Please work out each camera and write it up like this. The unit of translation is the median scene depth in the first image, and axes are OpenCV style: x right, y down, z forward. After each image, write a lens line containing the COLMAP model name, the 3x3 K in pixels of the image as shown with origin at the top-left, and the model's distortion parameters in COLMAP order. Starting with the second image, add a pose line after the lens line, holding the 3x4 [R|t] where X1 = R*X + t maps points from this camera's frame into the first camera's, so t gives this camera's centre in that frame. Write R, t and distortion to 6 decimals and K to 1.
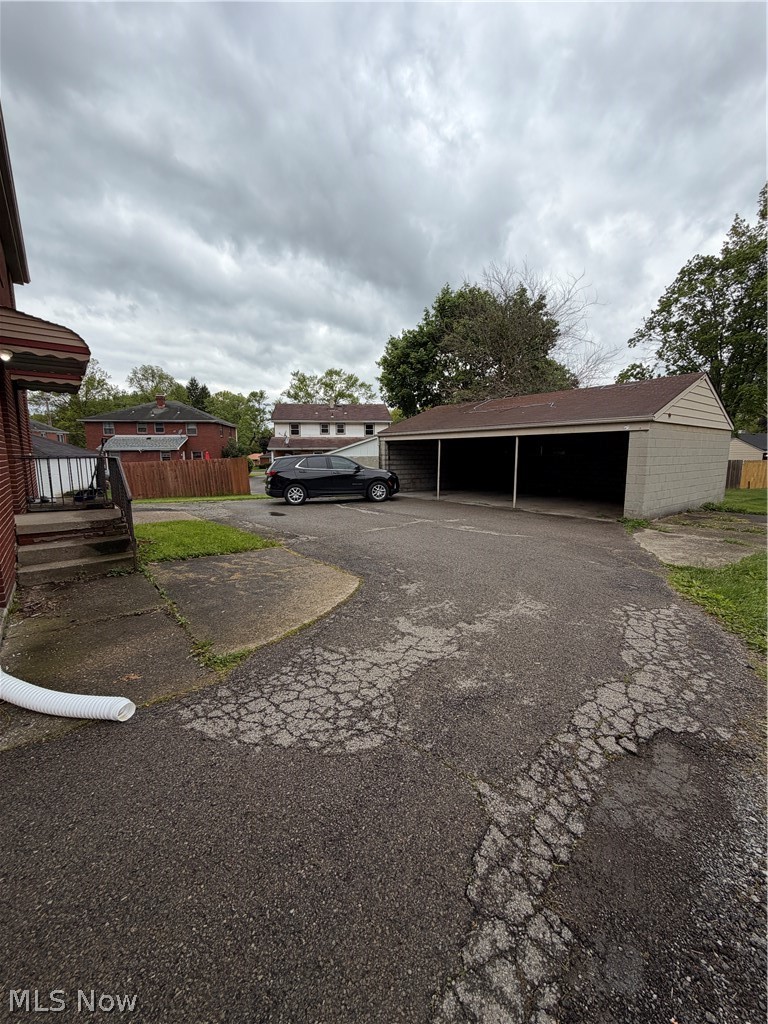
lens RADIAL K [[408.3, 0, 382.8], [0, 408.3, 511.9], [0, 0, 1]] dist [0.000308, -0.000294]
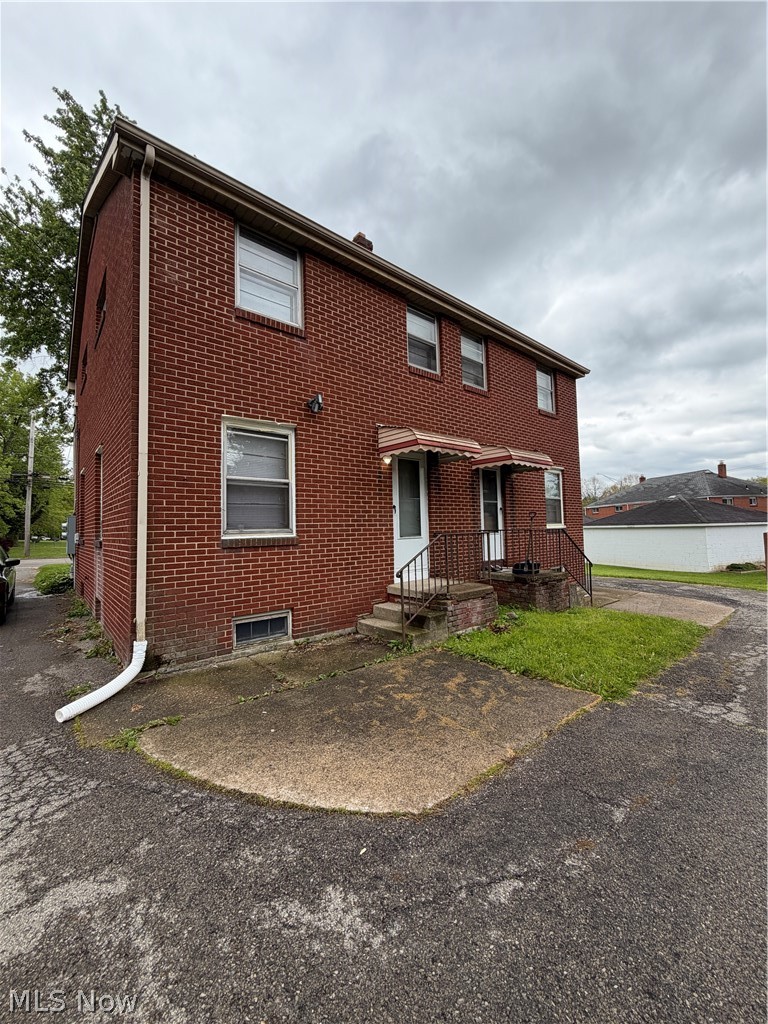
lens RADIAL K [[408.3, 0, 382.9], [0, 408.3, 508.4], [0, 0, 1]] dist [0.000308, -0.000294]
pose [[0.031597, -0.046697, -0.998409, 0.527078], [-0.121431, 0.991329, -0.050209, -0.183702], [0.992097, 0.122824, 0.025653, 1.180955]]
